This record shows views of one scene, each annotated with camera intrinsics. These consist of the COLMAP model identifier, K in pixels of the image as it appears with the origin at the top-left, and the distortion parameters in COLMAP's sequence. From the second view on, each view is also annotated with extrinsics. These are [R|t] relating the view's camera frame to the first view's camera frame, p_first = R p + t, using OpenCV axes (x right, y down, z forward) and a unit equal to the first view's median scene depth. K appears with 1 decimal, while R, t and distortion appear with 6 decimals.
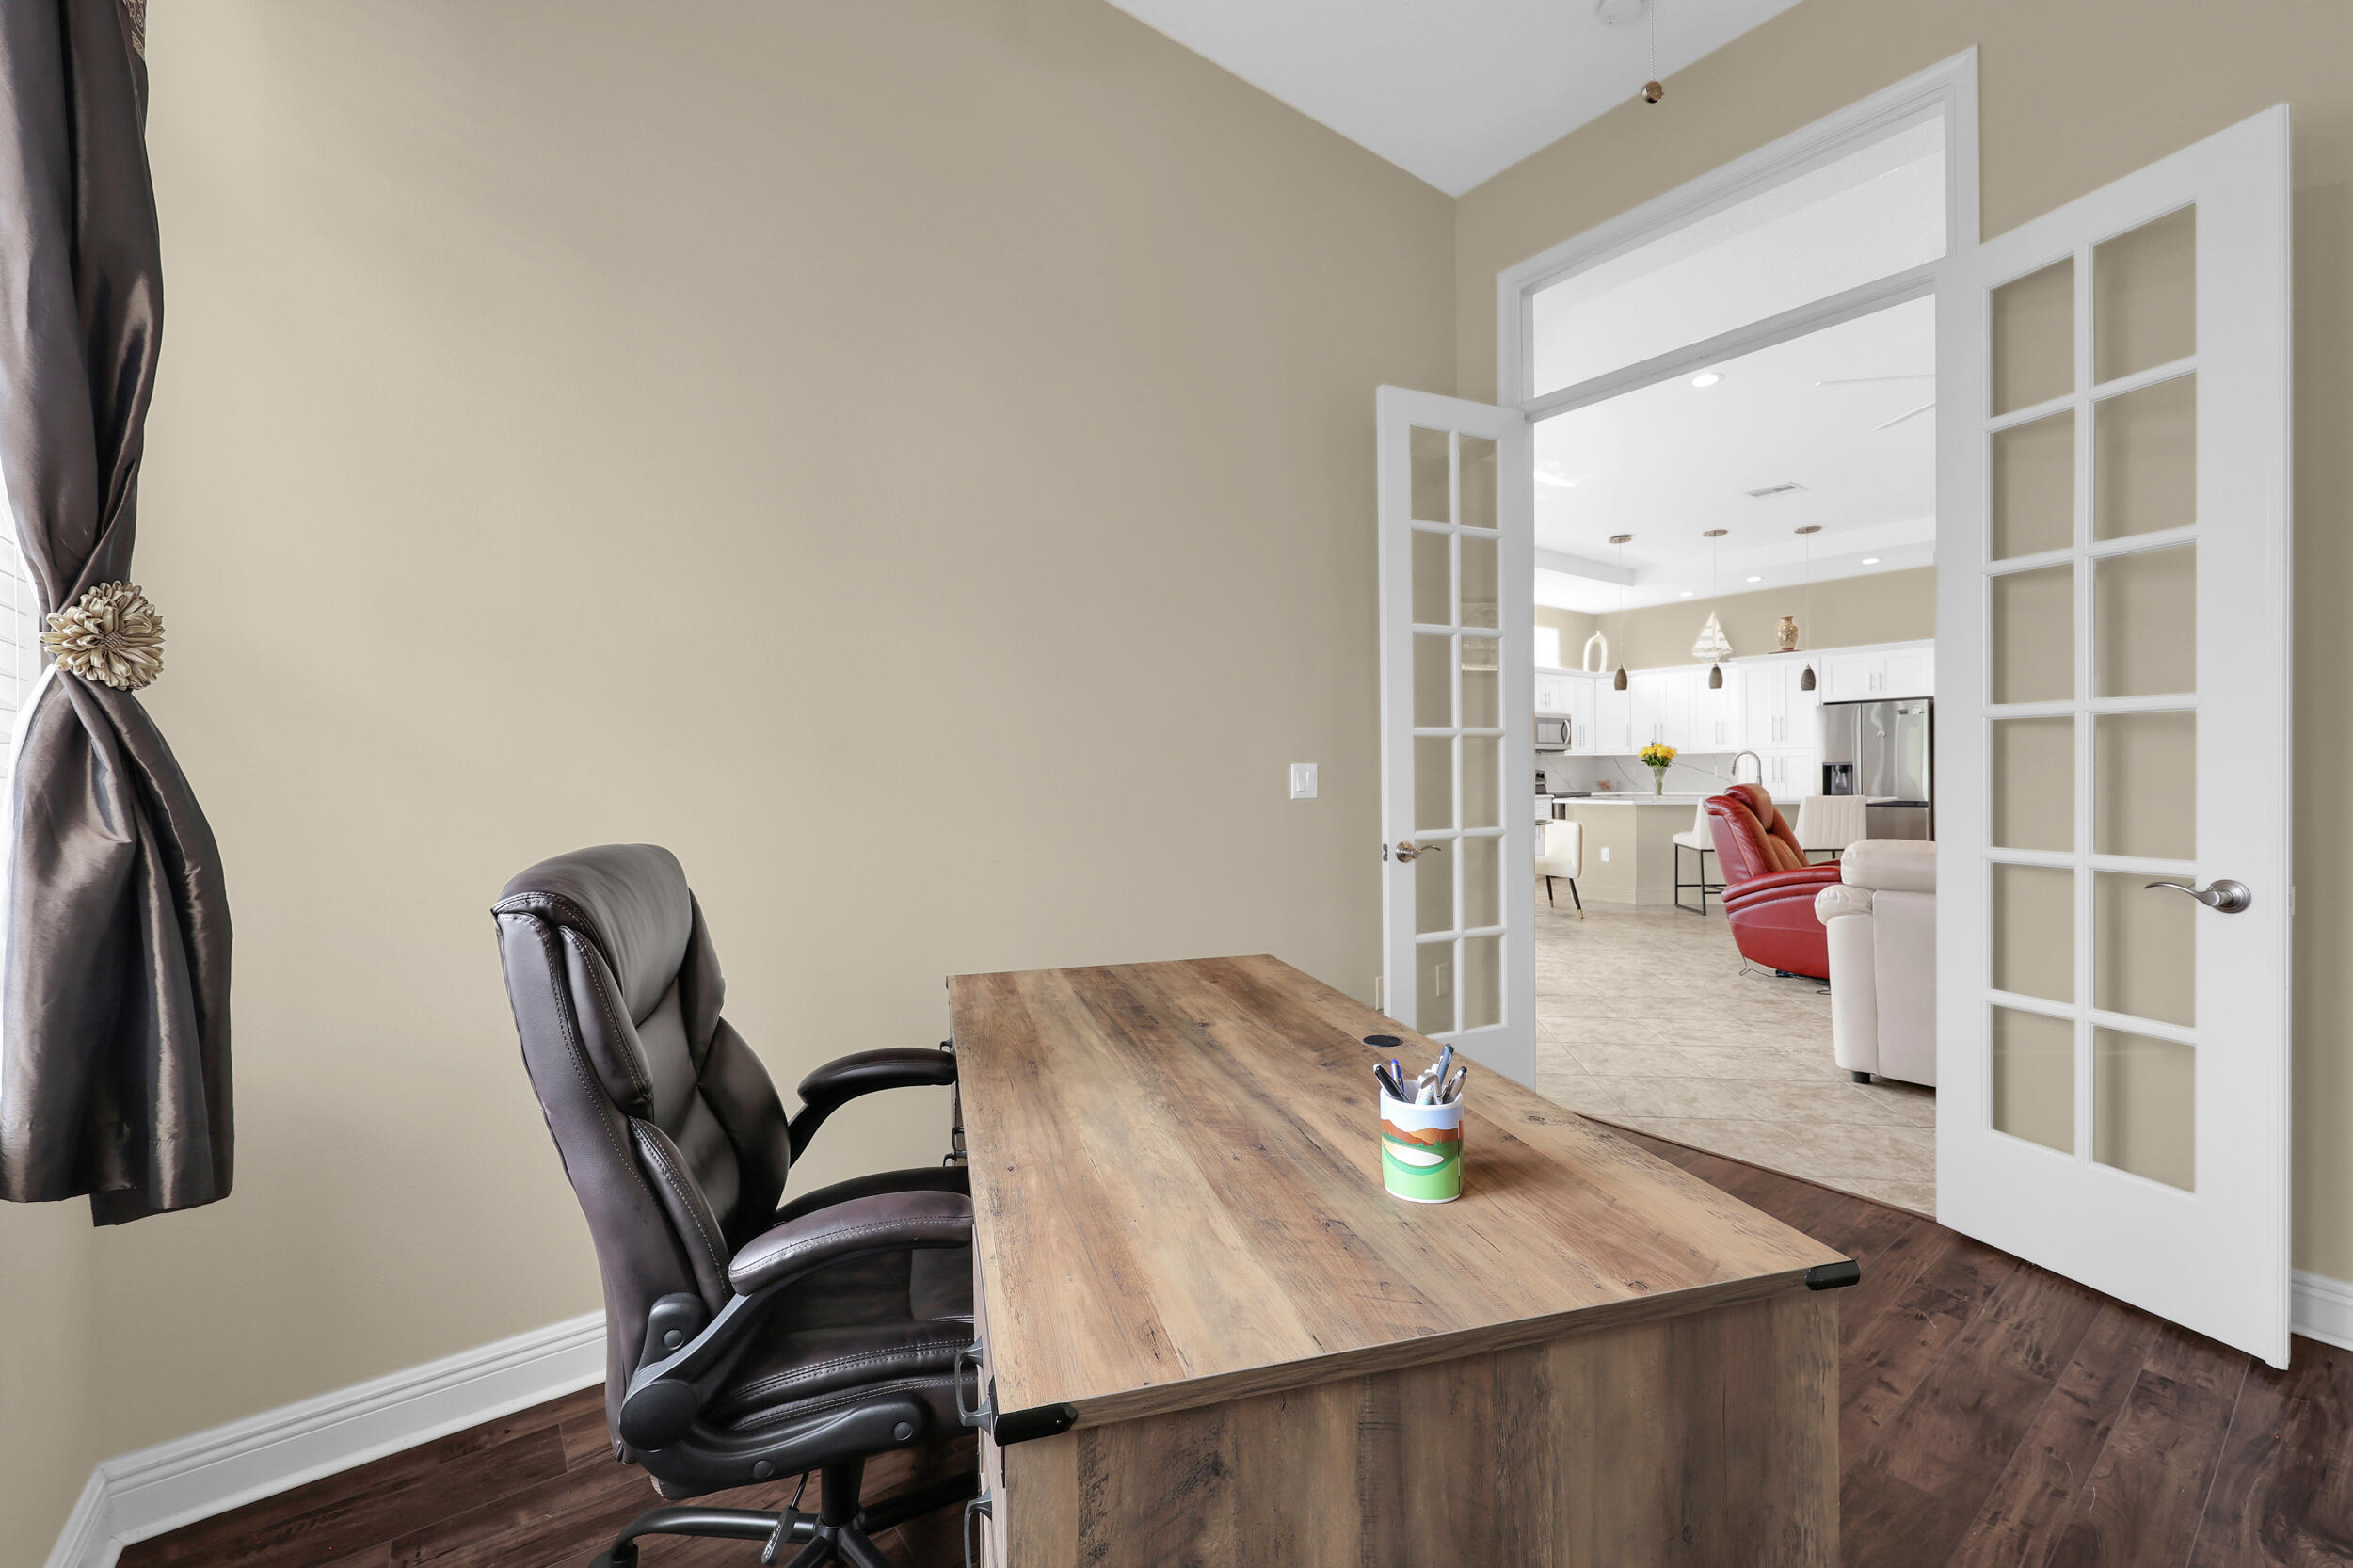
lens RADIAL K [[966.3, 0, 1177.9], [0, 966.3, 780.7], [0, 0, 1]] dist [0.000266, 0.000028]
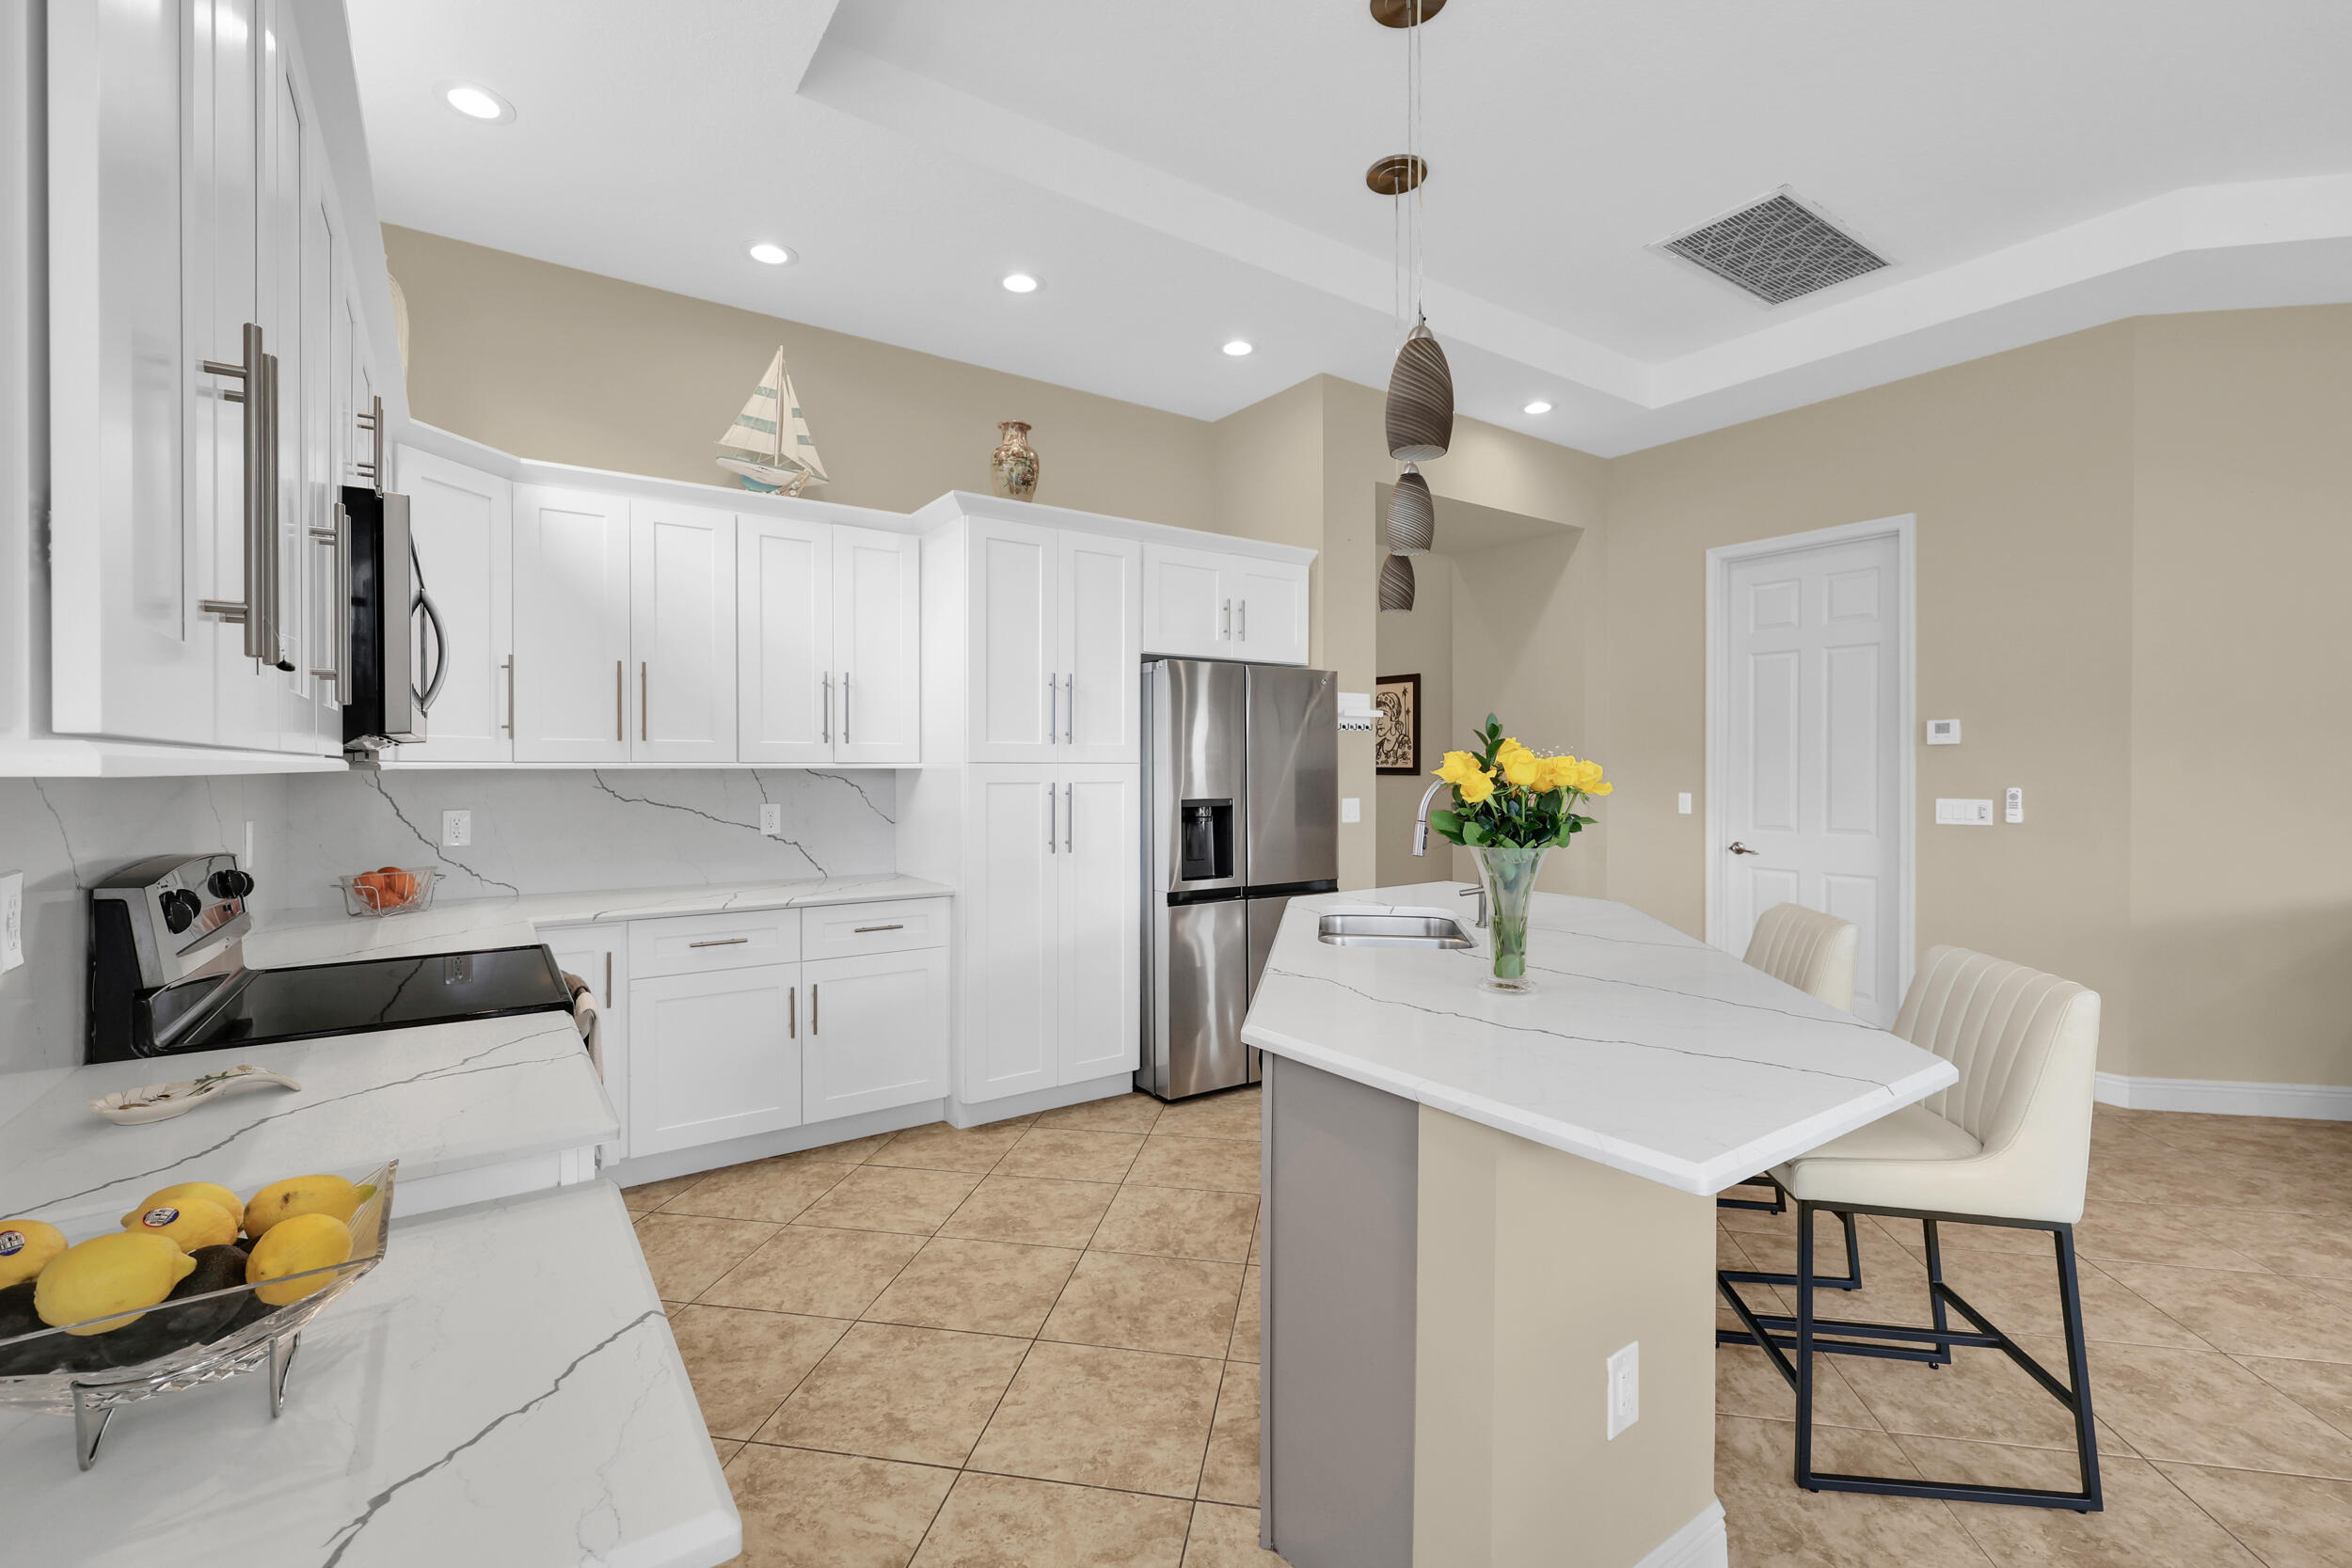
lens RADIAL K [[1018.9, 0, 1175.0], [0, 1018.9, 771.7], [0, 0, 1]] dist [0.000043, -0.000127]
pose [[0.054654, 0.005413, 0.998491, 0.239277], [0.007726, 0.999953, -0.005844, -0.027929], [-0.998475, 0.008033, 0.054610, 0.979998]]
